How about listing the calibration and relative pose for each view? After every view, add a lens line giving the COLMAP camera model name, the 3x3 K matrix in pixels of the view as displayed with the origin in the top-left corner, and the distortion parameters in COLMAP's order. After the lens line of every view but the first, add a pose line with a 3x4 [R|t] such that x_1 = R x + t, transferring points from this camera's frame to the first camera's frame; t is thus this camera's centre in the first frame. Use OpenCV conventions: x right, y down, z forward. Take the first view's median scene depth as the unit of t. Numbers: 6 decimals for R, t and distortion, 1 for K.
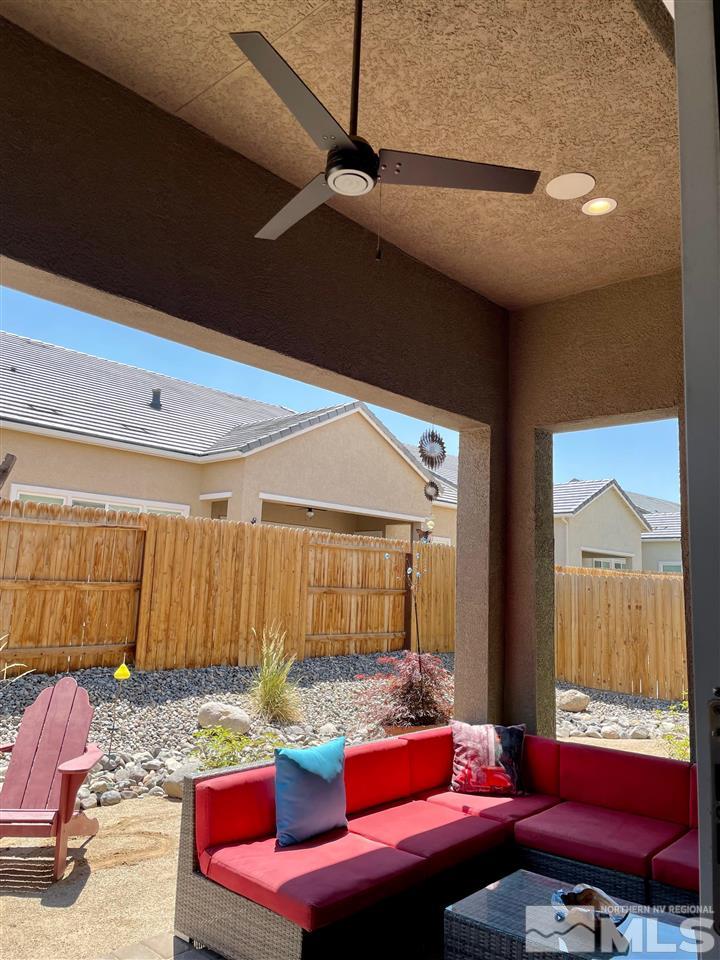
lens RADIAL K [[721.4, 0, 365.8], [0, 721.4, 472.4], [0, 0, 1]] dist [0.076119, -0.093777]
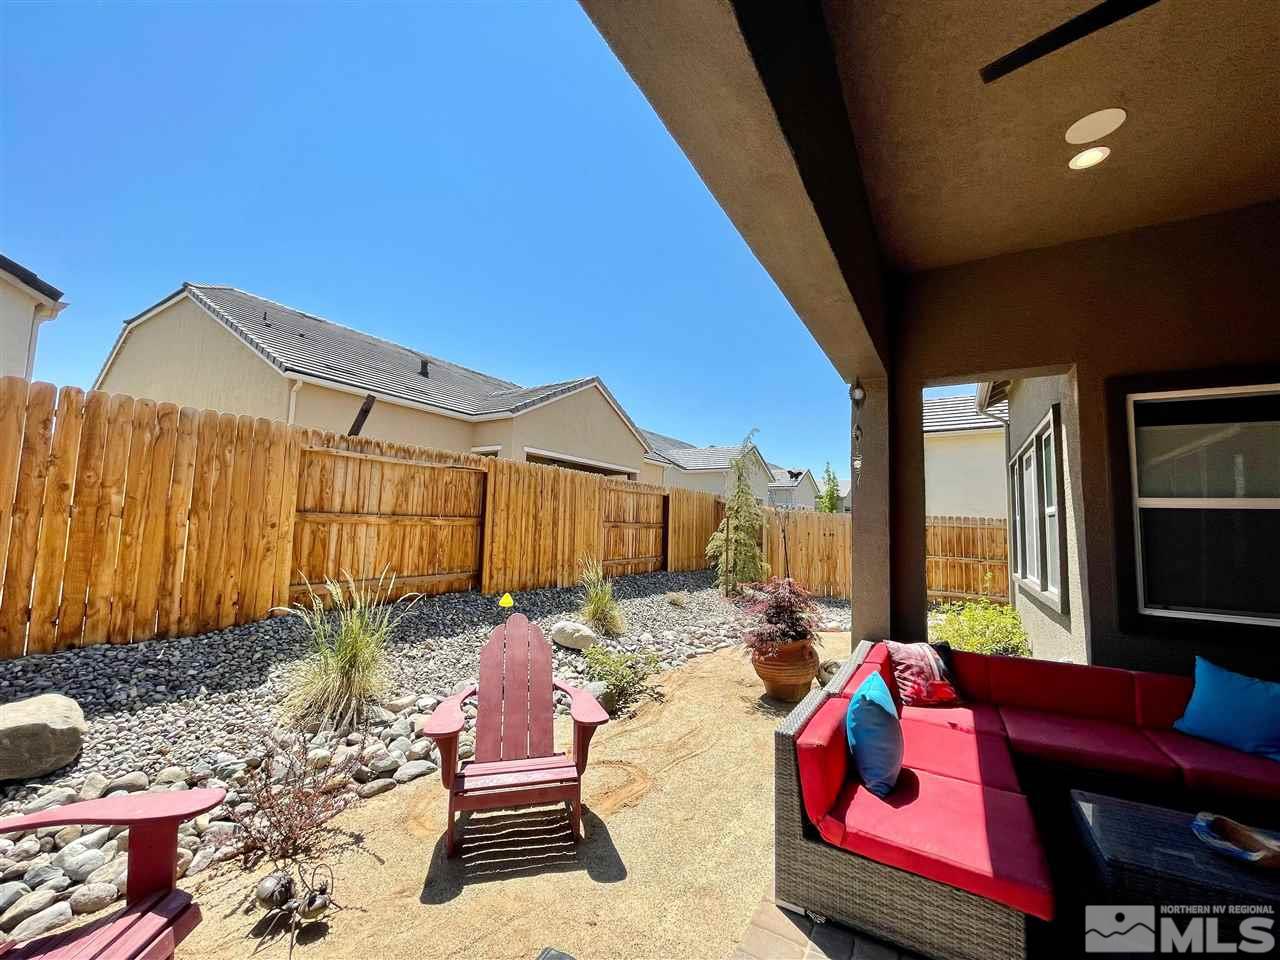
lens RADIAL K [[513.8, 0, 639.8], [0, 513.8, 479.3], [0, 0, 1]] dist [-0.002136, -0.000669]
pose [[0.981766, 0.010451, 0.189805, -0.248448], [-0.024608, 0.997073, 0.072388, 0.031978], [-0.188493, -0.075739, 0.979150, 0.206276]]
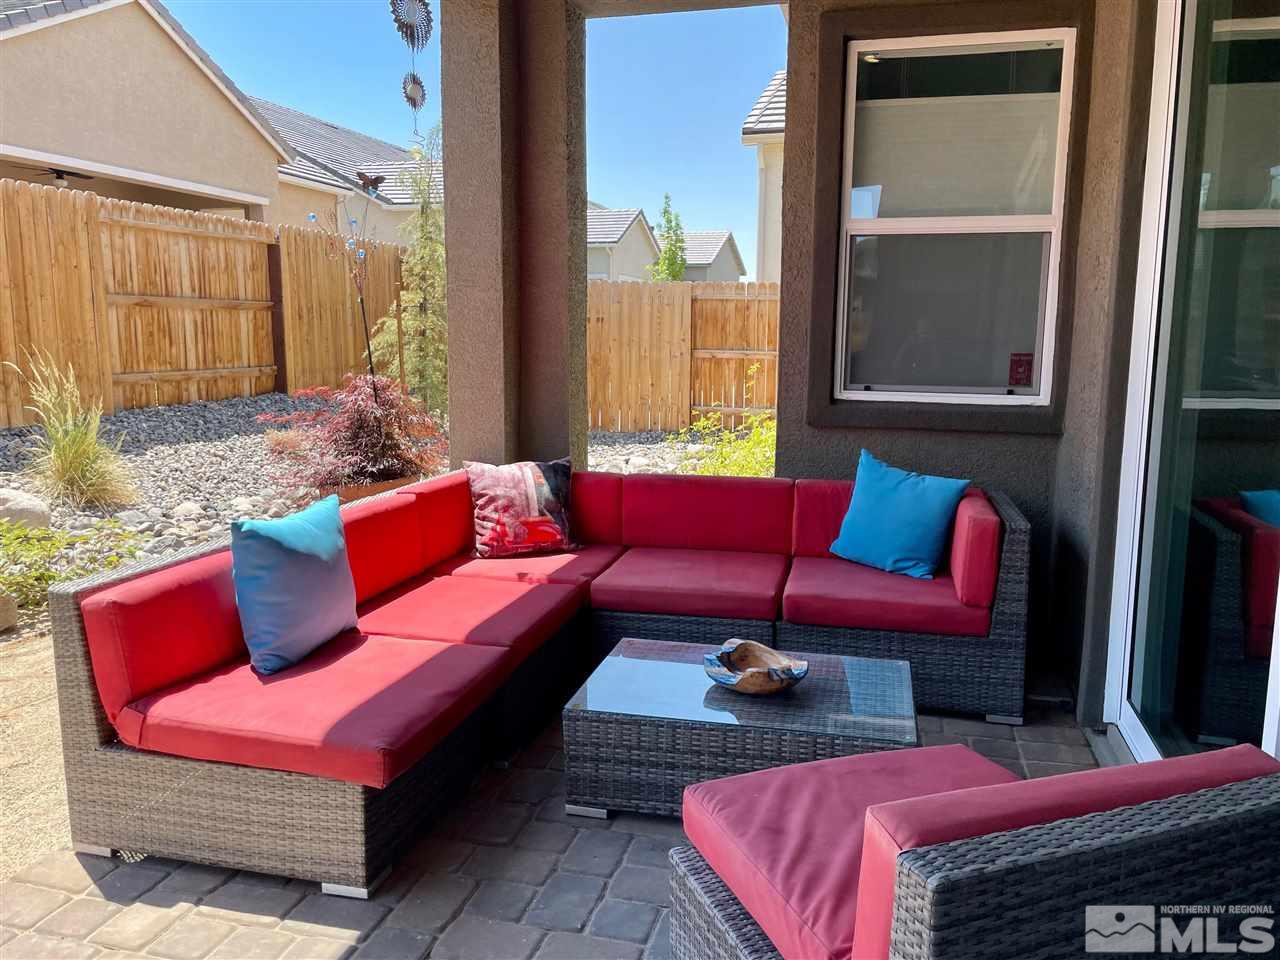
lens RADIAL K [[961.9, 0, 650.7], [0, 961.9, 472.2], [0, 0, 1]] dist [0.076119, -0.093777]
pose [[0.886819, -0.093745, 0.452508, -0.081853], [-0.051297, 0.953187, 0.297999, 0.050328], [-0.459261, -0.287483, 0.840496, 0.115465]]
